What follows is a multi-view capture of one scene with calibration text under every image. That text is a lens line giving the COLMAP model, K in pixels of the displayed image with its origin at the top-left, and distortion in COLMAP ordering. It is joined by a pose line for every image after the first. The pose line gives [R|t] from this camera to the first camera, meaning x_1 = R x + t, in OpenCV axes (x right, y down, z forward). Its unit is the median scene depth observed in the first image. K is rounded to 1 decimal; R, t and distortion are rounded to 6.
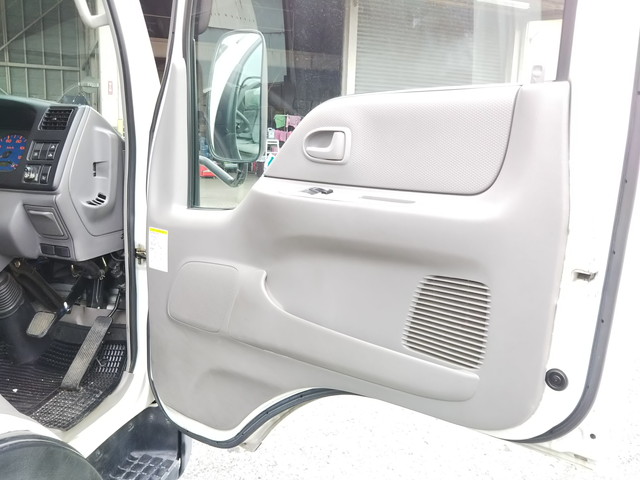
lens RADIAL K [[556.1, 0, 313.9], [0, 556.1, 241.2], [0, 0, 1]] dist [-0.037289, 0.037034]
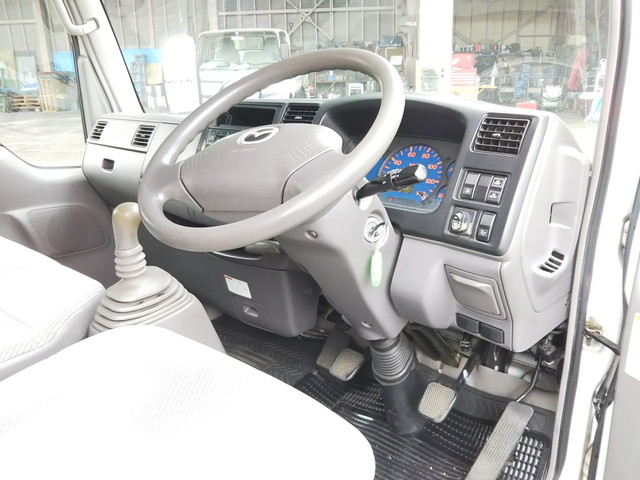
lens RADIAL K [[556.1, 0, 325.2], [0, 556.1, 236.1], [0, 0, 1]] dist [-0.037289, 0.037034]
pose [[0.880409, 0.088574, -0.465869, -0.333042], [-0.036679, 0.992178, 0.119322, -0.173470], [0.472794, -0.087965, 0.876771, 0.326755]]
